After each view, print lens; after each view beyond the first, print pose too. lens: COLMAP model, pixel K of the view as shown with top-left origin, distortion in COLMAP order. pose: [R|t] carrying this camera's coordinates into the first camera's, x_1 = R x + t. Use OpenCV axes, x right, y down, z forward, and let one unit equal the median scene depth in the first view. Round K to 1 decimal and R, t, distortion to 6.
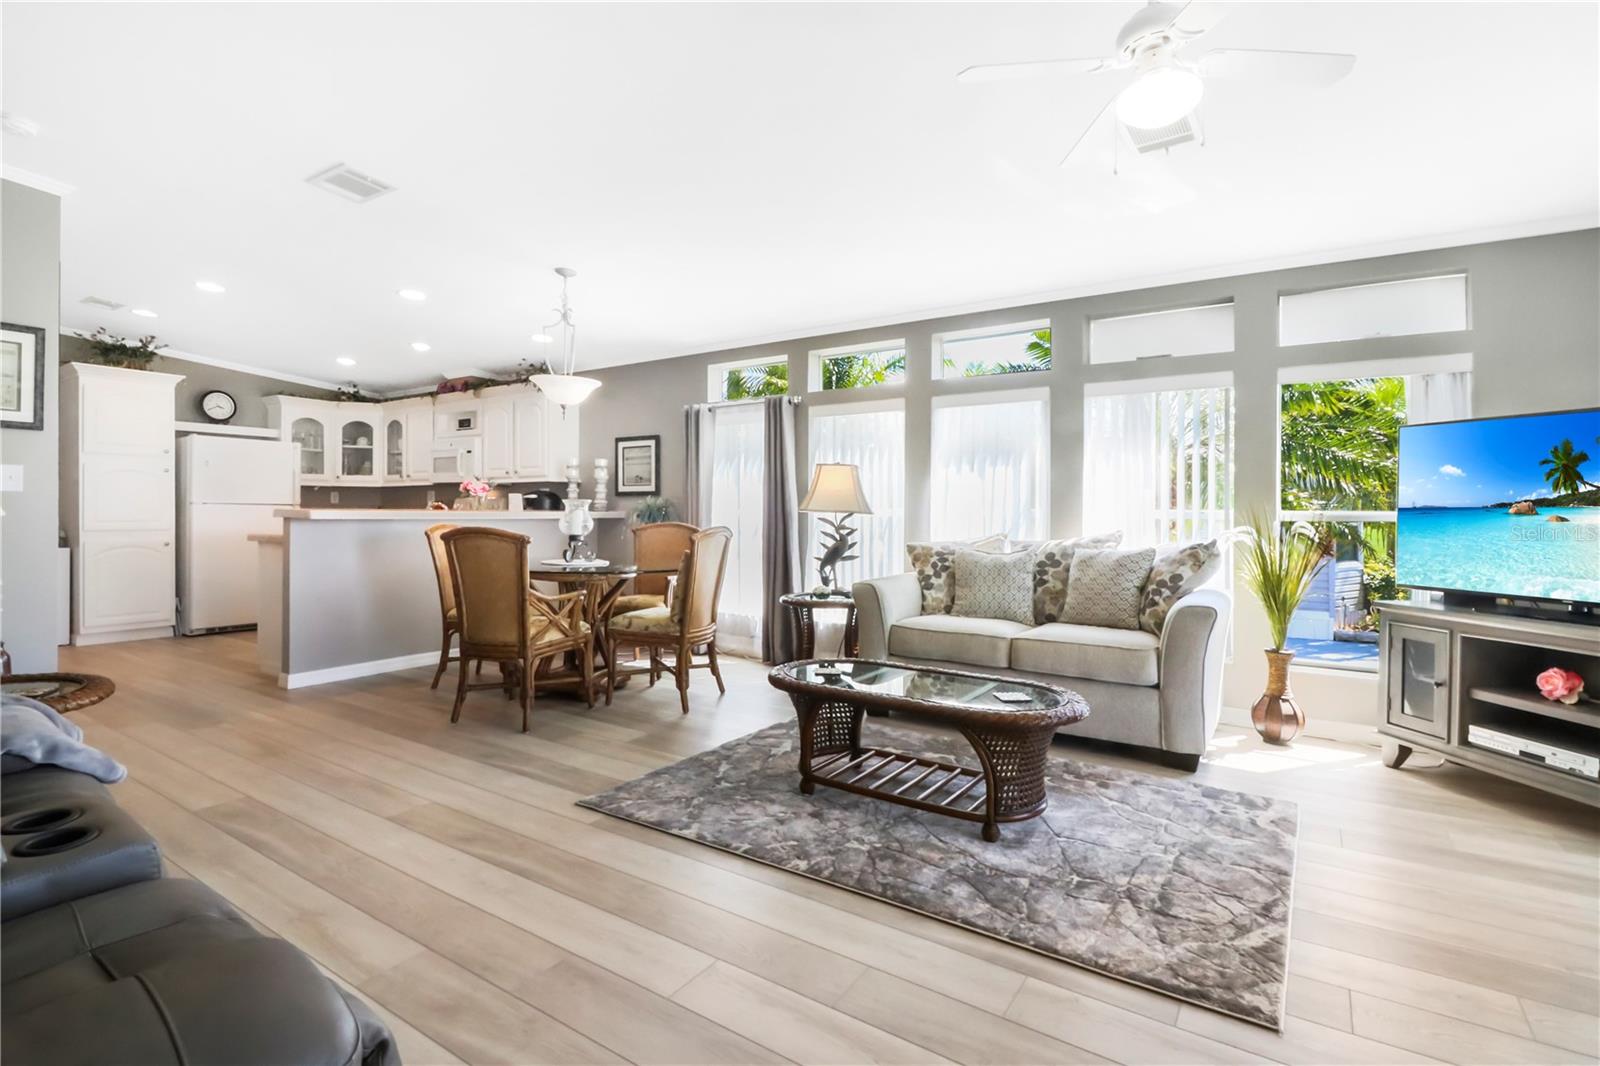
lens RADIAL K [[753.4, 0, 798.3], [0, 753.4, 513.8], [0, 0, 1]] dist [0.003214, -0.010848]
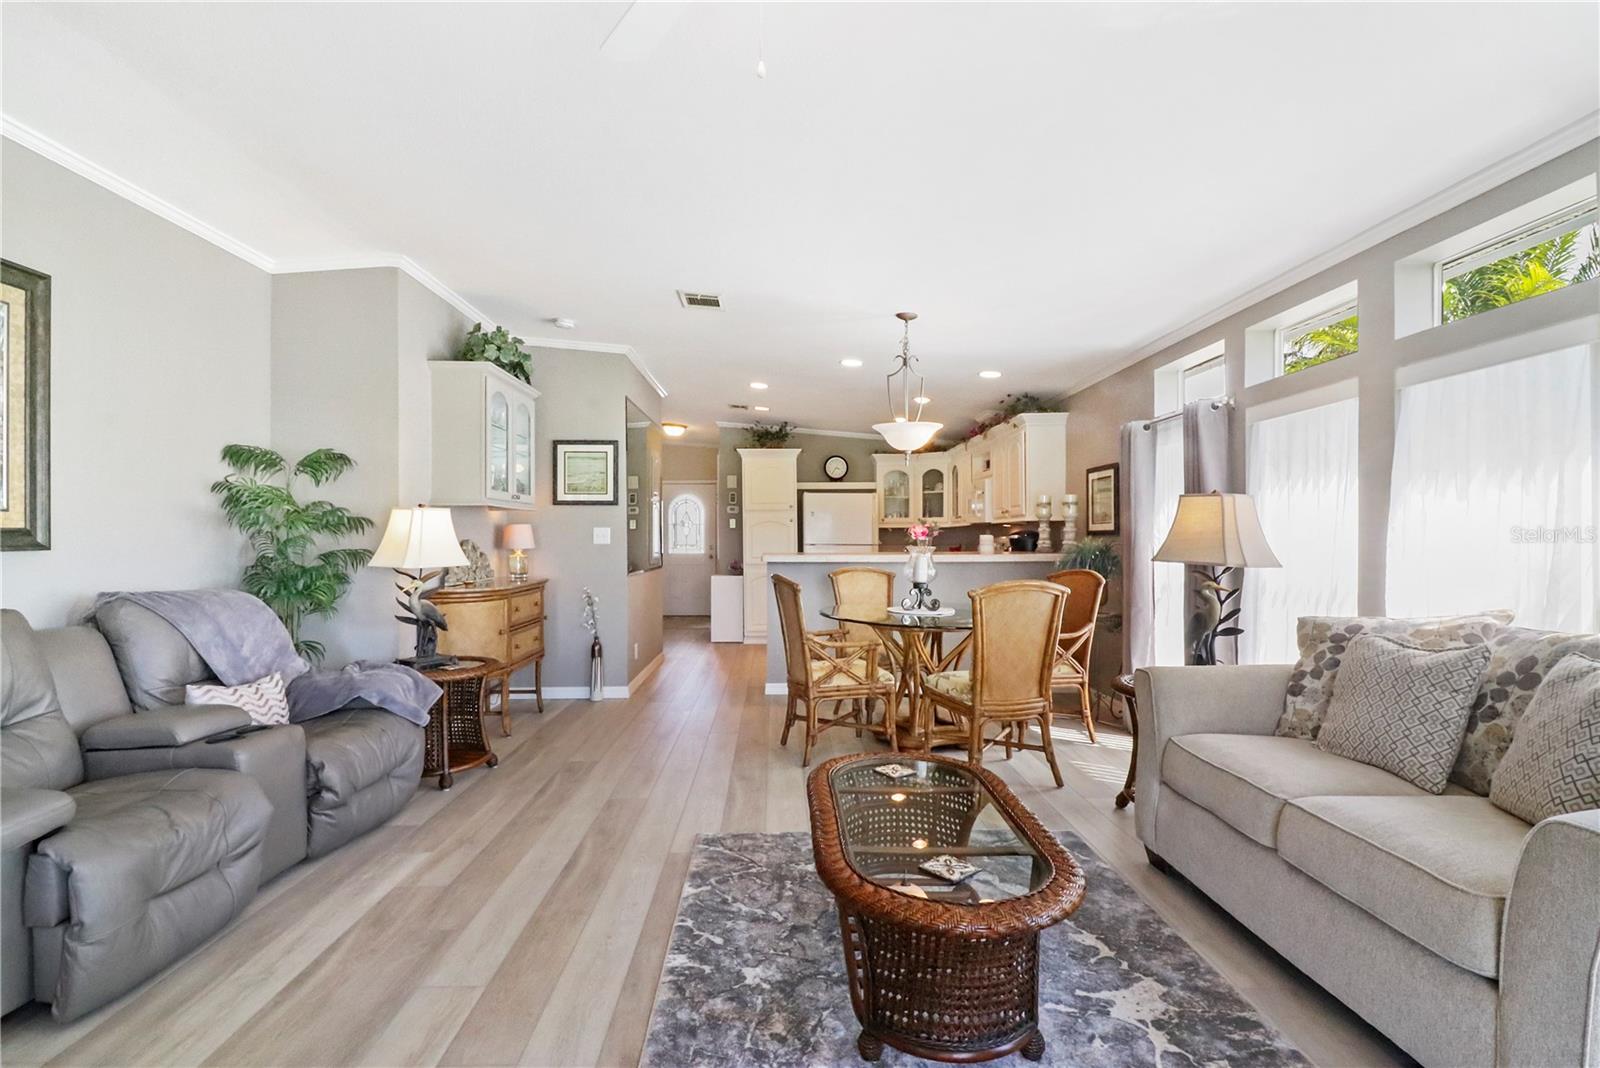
lens RADIAL K [[783.7, 0, 790.5], [0, 783.7, 535.3], [0, 0, 1]] dist [0.013560, -0.015117]
pose [[0.563565, -0.010998, -0.825998, 0.557418], [0.004127, 0.999936, -0.010499, -0.028343], [0.826061, 0.002508, 0.563575, 0.360384]]
